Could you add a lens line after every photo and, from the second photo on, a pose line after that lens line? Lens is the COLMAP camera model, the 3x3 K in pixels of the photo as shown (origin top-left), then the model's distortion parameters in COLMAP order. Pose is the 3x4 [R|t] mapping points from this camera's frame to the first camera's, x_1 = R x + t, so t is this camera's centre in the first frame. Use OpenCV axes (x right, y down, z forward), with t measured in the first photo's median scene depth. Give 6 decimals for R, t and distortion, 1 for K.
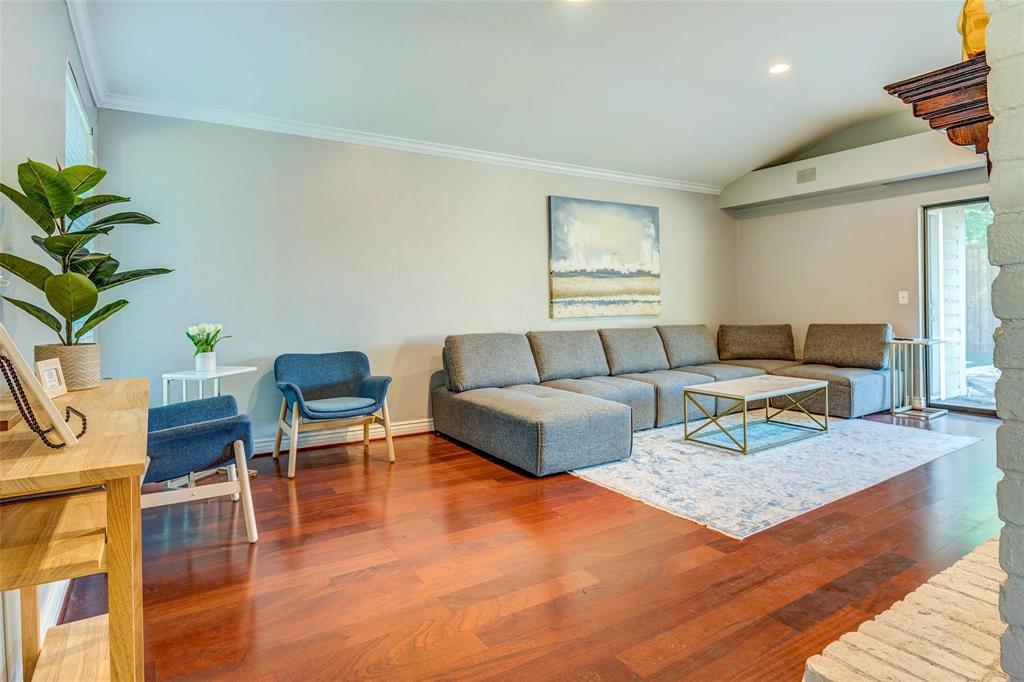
lens RADIAL K [[560.4, 0, 511.9], [0, 560.4, 330.9], [0, 0, 1]] dist [-0.009626, -0.001771]
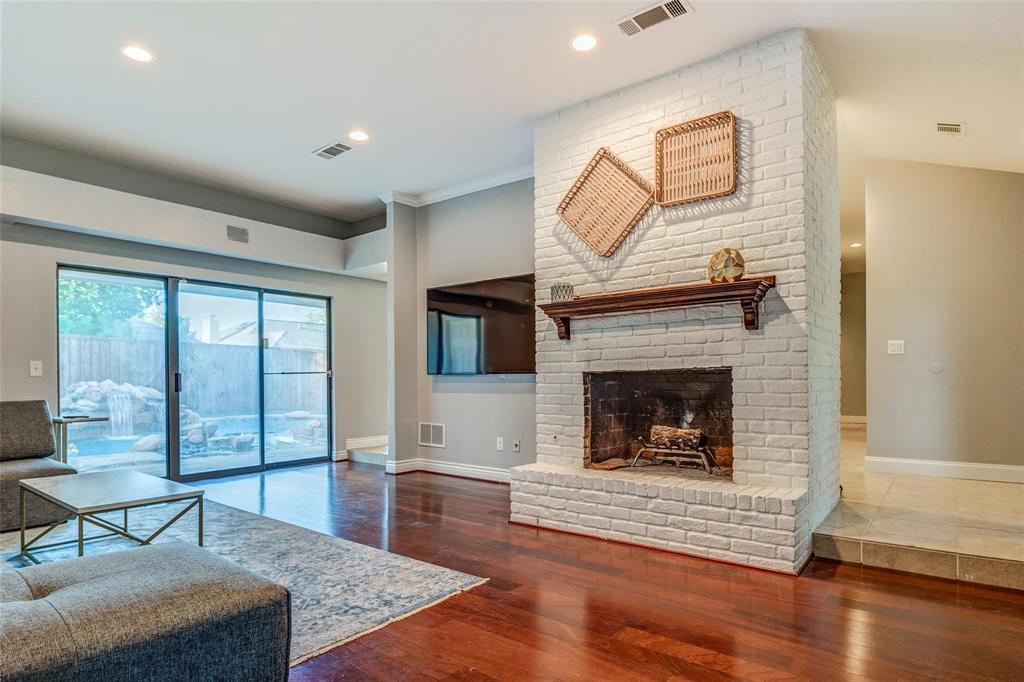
lens RADIAL K [[562.4, 0, 512.5], [0, 562.4, 382.8], [0, 0, 1]] dist [-0.007929, -0.001642]
pose [[-0.325191, 0.009676, 0.945599, -0.388652], [0.059653, 0.998166, 0.010301, -0.006795], [-0.943765, 0.059758, -0.325172, 0.794649]]
